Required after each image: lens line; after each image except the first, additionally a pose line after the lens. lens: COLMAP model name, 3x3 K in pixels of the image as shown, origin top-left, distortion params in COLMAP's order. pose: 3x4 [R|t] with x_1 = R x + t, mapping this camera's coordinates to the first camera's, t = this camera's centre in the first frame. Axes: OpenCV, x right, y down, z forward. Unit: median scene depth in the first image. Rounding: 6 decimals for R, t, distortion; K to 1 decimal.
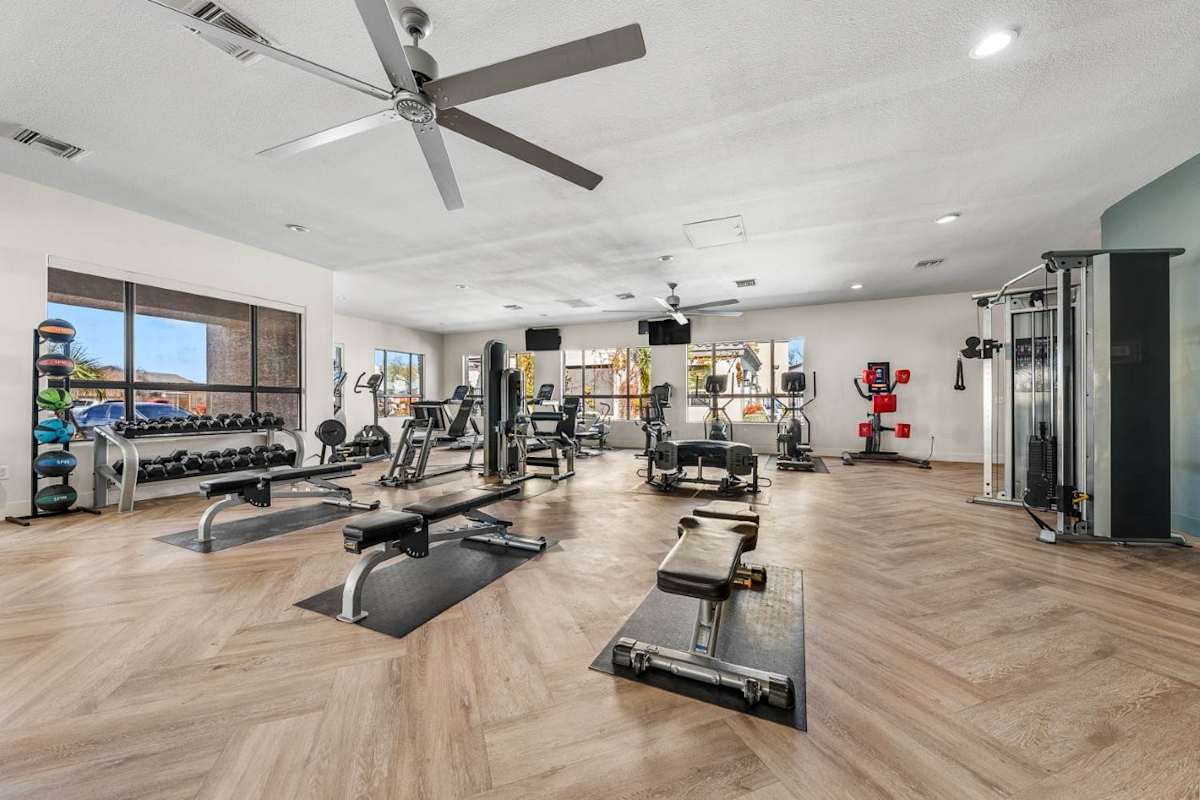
lens RADIAL K [[432.8, 0, 580.4], [0, 432.8, 401.6], [0, 0, 1]] dist [-0.001554, -0.000091]
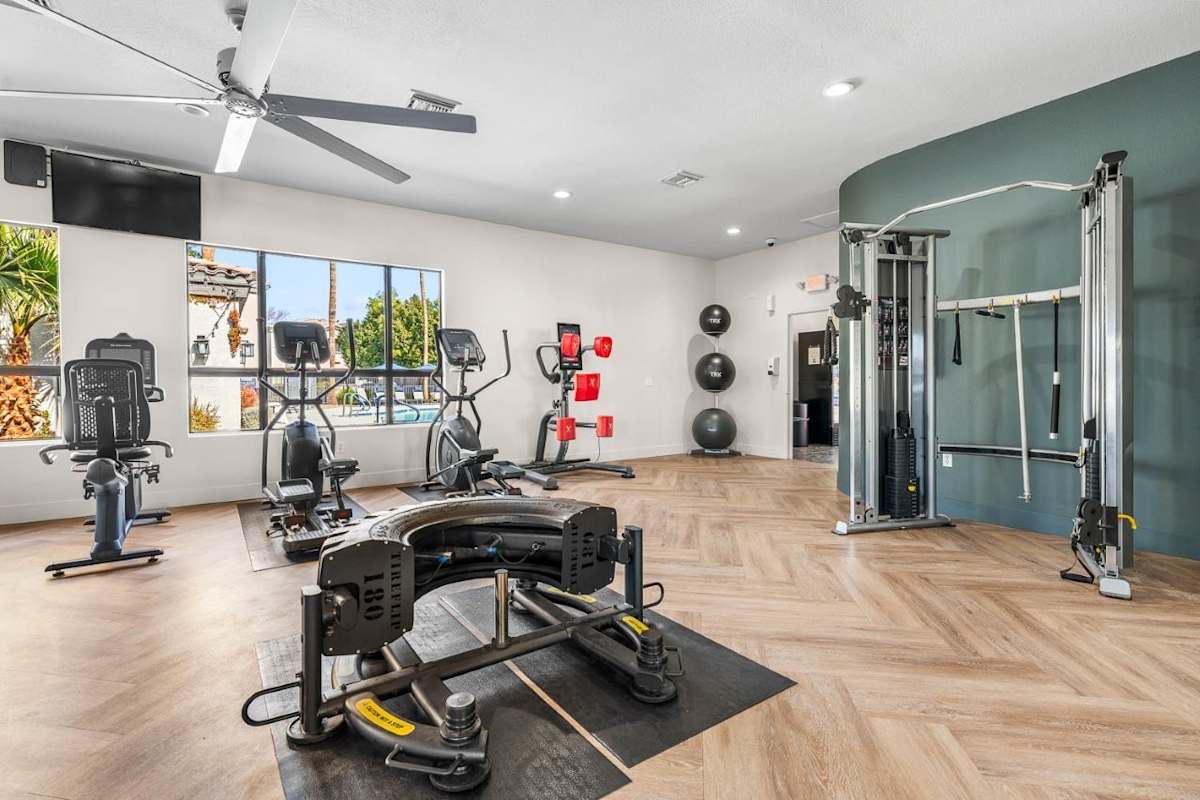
lens RADIAL K [[560.3, 0, 601.3], [0, 560.3, 389.0], [0, 0, 1]] dist [0.009293, -0.000179]
pose [[0.500537, -0.011762, 0.865635, -0.018522], [0.005302, 0.999931, 0.010521, -0.001426], [-0.865699, -0.000677, 0.500565, 0.565227]]
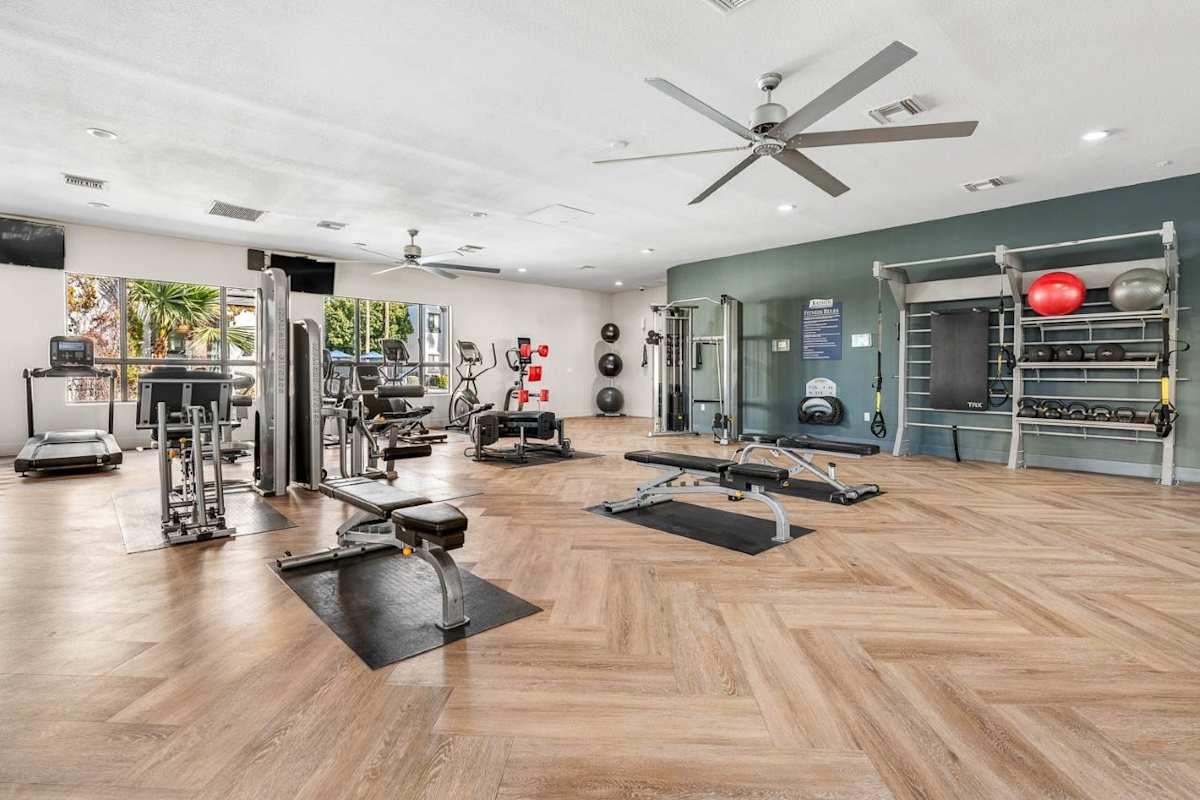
lens RADIAL K [[560.3, 0, 601.3], [0, 560.3, 389.0], [0, 0, 1]] dist [0.009293, -0.000179]
pose [[0.382735, -0.029667, 0.923382, -0.653468], [-0.001252, 0.999467, 0.032630, -0.003456], [-0.923857, -0.013645, 0.382494, 0.247182]]
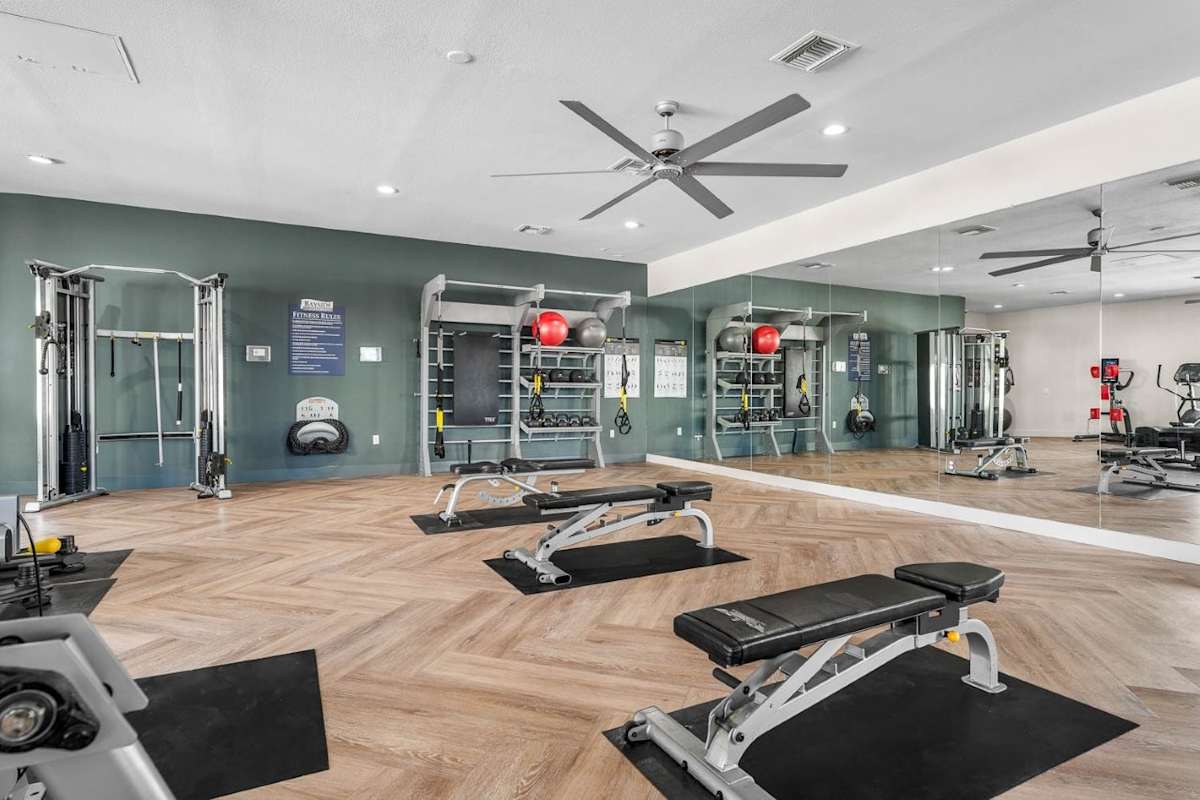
lens RADIAL K [[626.6, 0, 587.8], [0, 626.6, 403.8], [0, 0, 1]] dist [-0.002549, -0.000720]
pose [[-0.781279, -0.014442, 0.624015, -0.418786], [-0.003551, 0.999819, 0.018694, 0.001069], [-0.624172, 0.012389, -0.781189, 0.809022]]
